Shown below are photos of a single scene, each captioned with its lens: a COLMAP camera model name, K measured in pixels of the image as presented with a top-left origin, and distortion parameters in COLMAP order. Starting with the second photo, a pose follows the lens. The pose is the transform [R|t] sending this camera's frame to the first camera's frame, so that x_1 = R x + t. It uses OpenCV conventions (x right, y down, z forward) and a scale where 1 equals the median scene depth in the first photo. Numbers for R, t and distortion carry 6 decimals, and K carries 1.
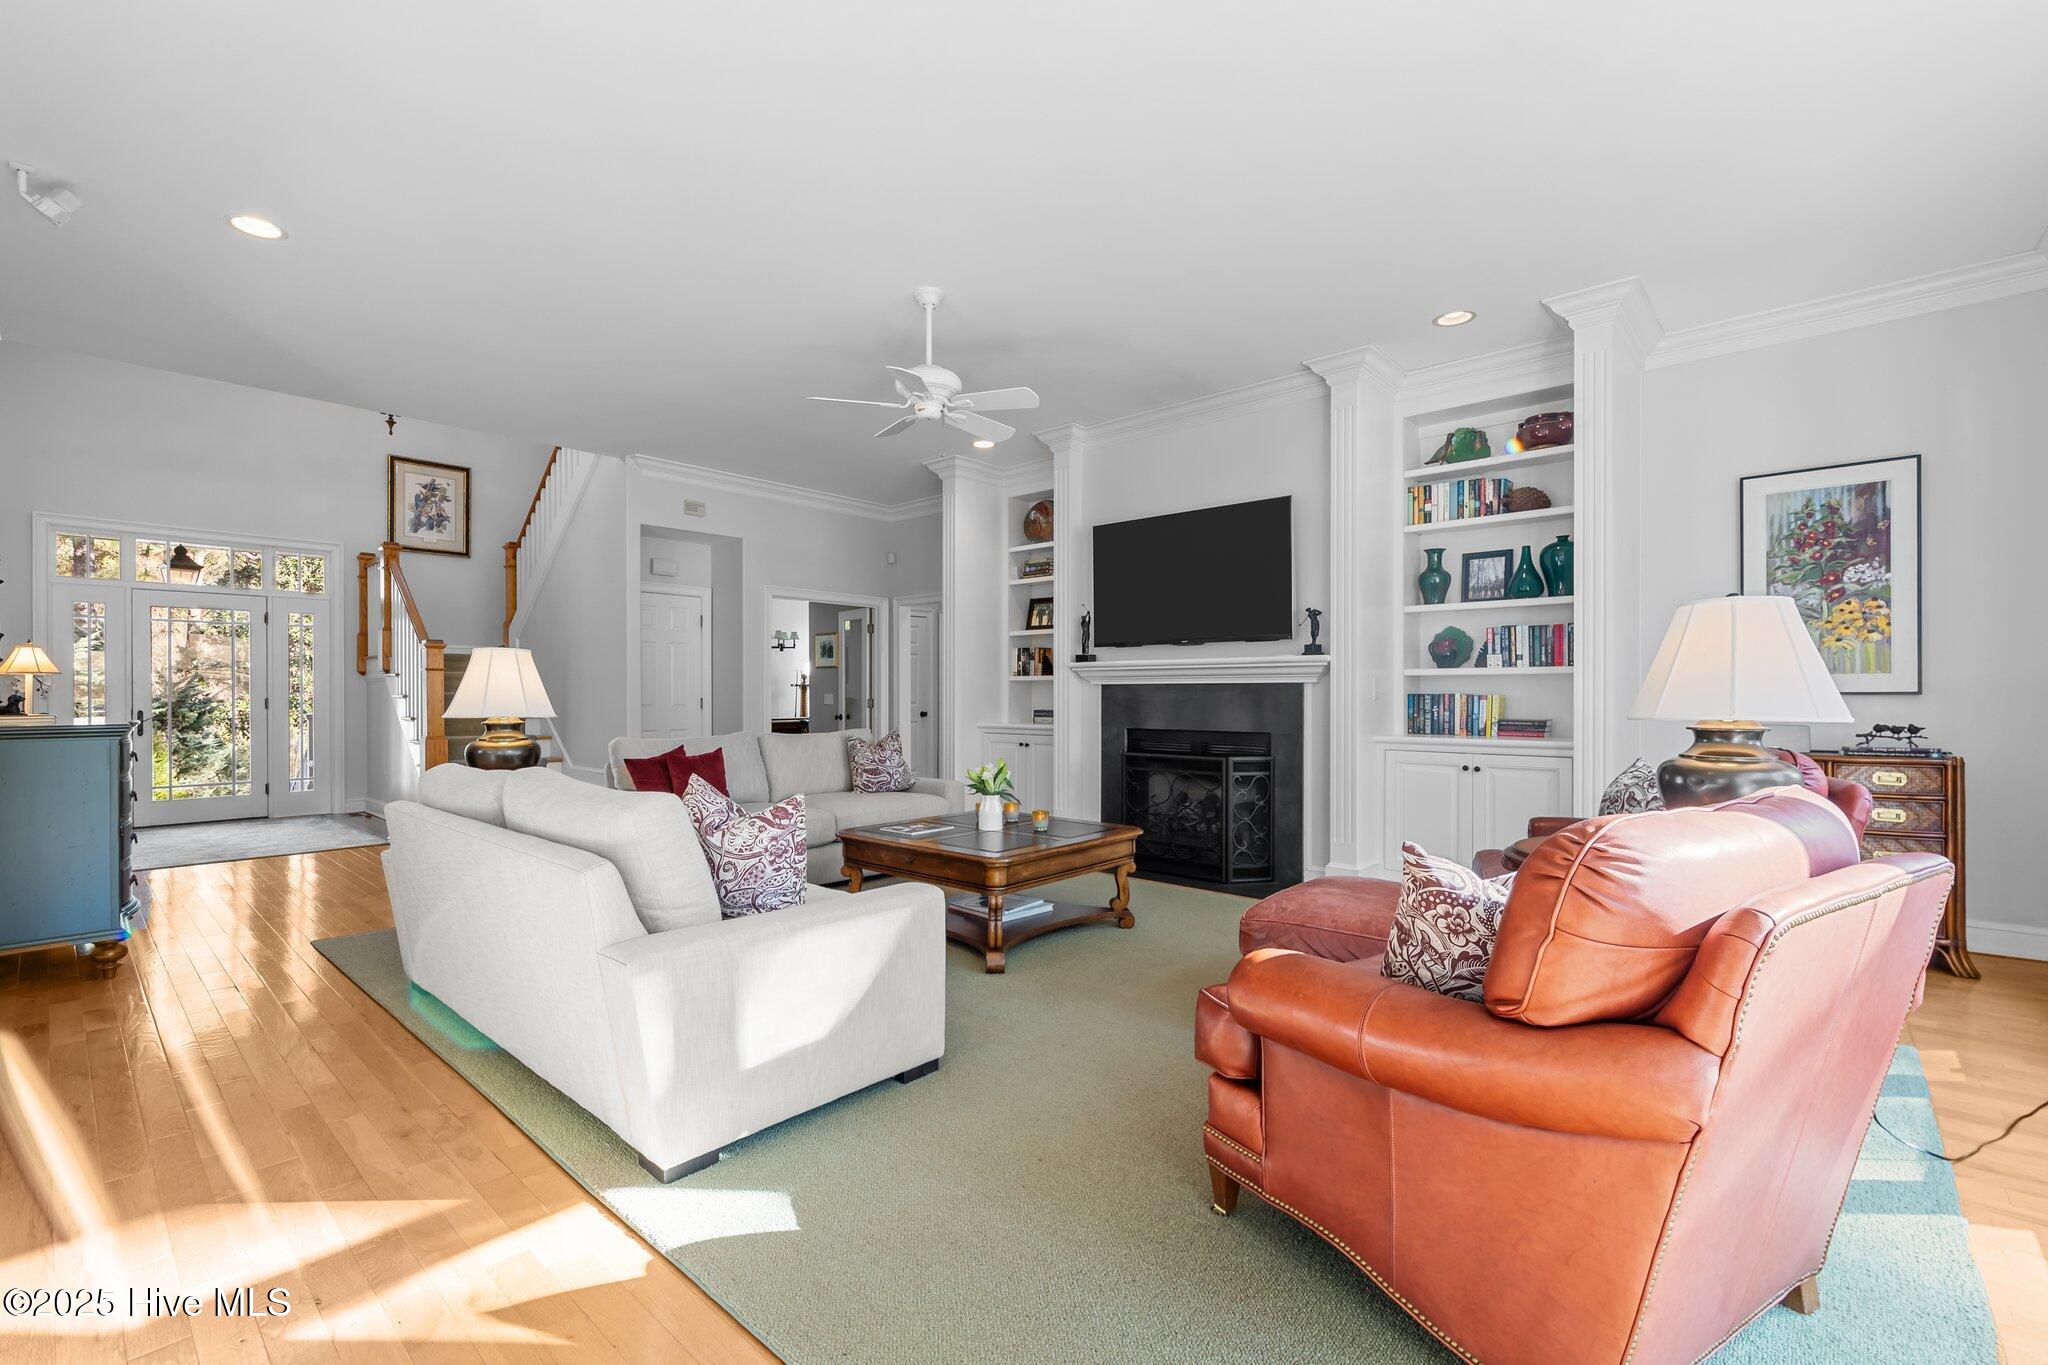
lens RADIAL K [[894.5, 0, 1026.8], [0, 894.5, 688.6], [0, 0, 1]] dist [0.002692, 0.000559]
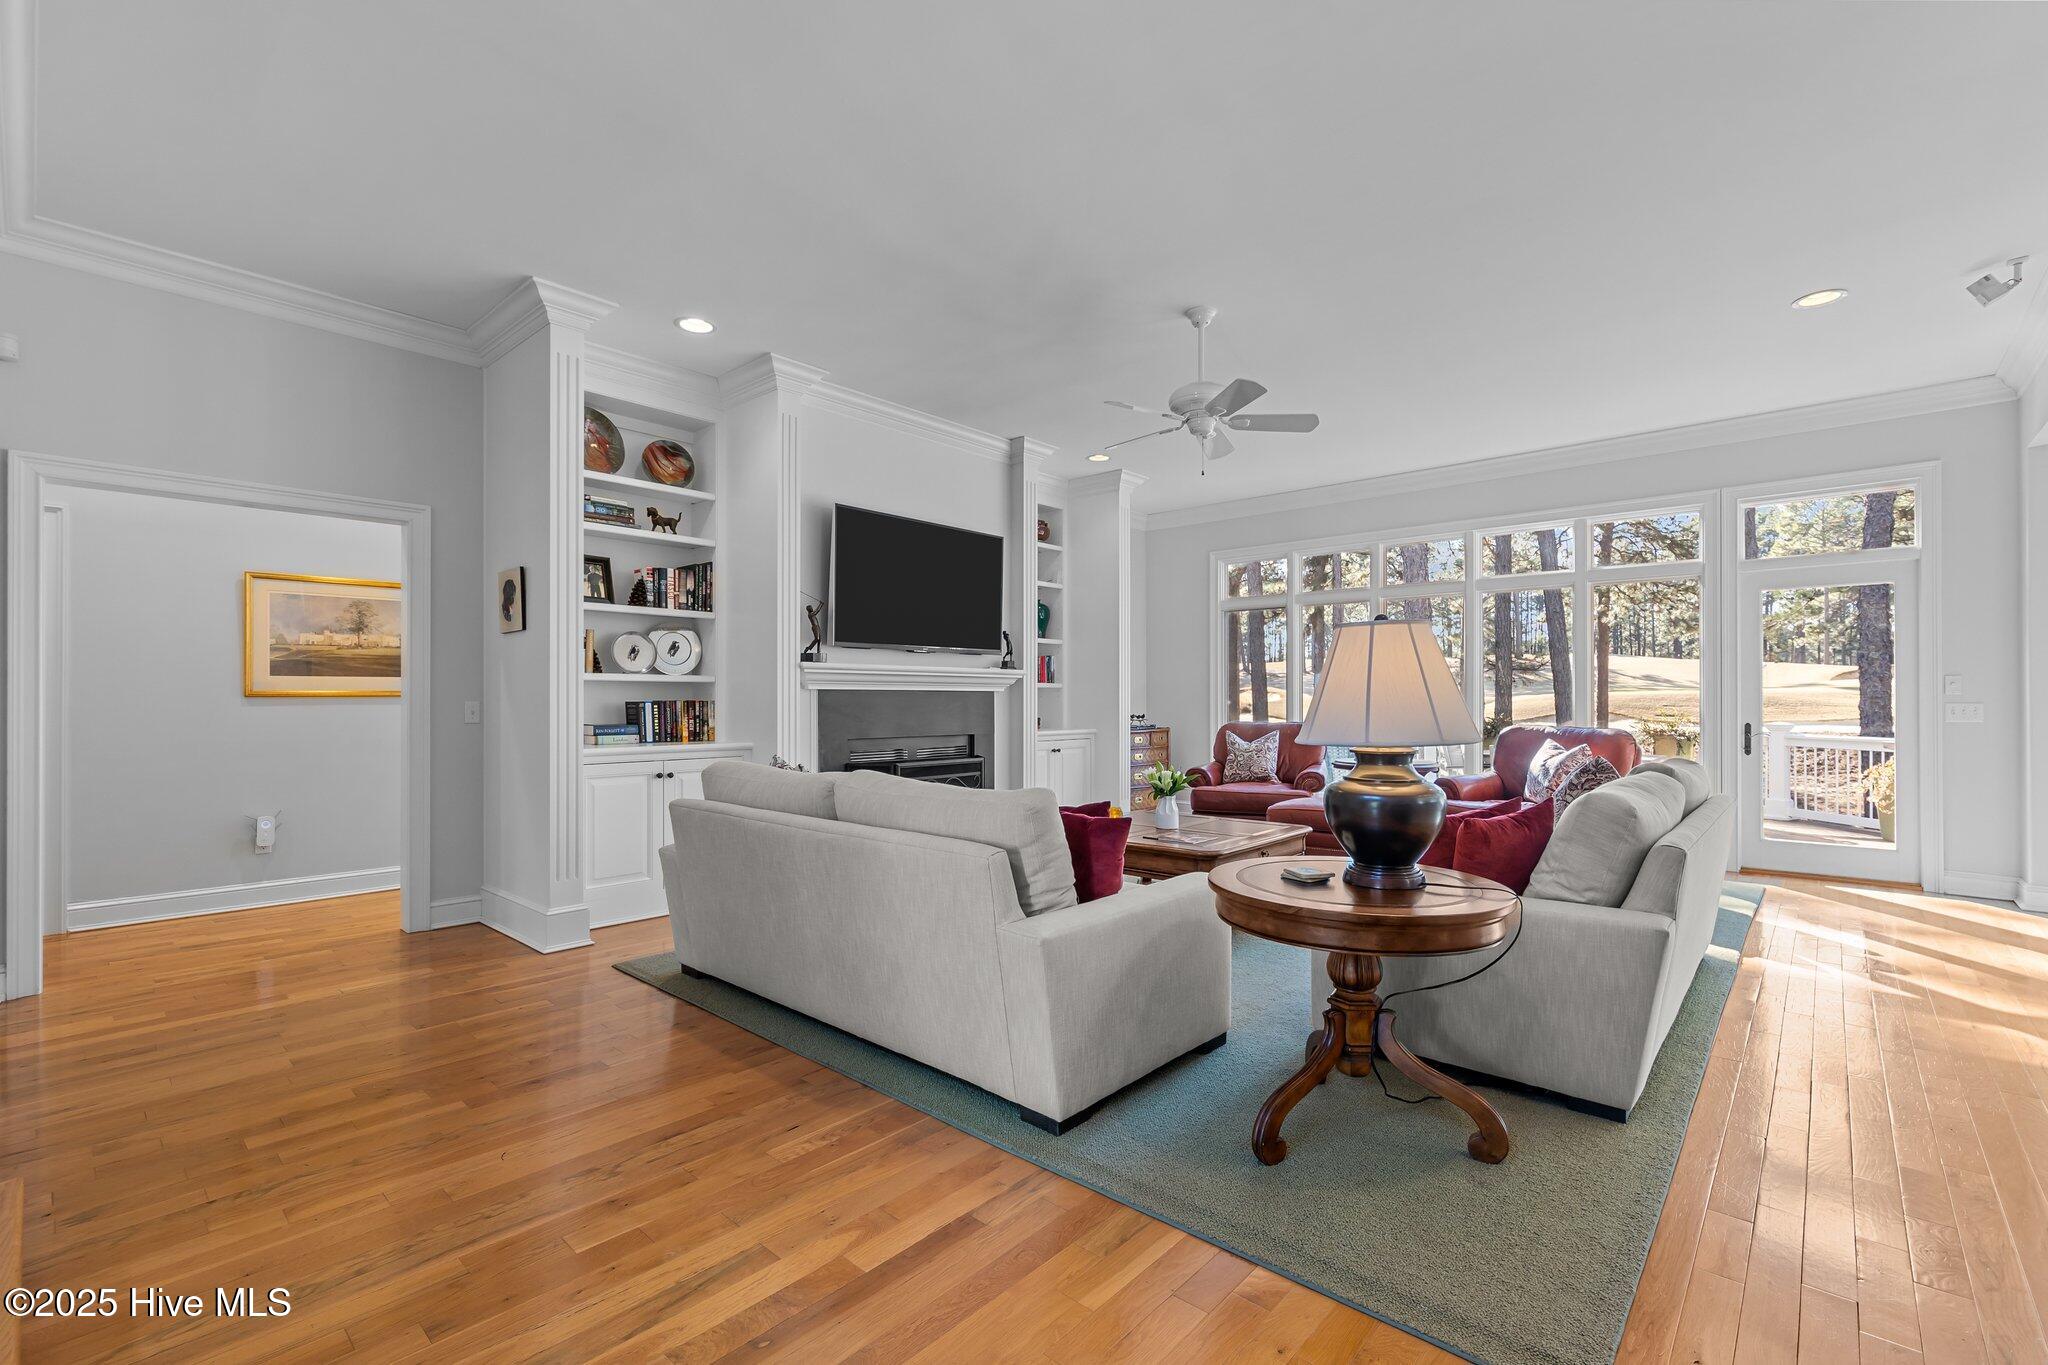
lens RADIAL K [[894.5, 0, 1023.8], [0, 894.5, 697.3], [0, 0, 1]] dist [0.002692, 0.000559]
pose [[0.005362, 0.011672, 0.999918, -0.754714], [-0.006234, 0.999913, -0.011638, 0.011454], [-0.999966, -0.006171, 0.005434, 0.805282]]
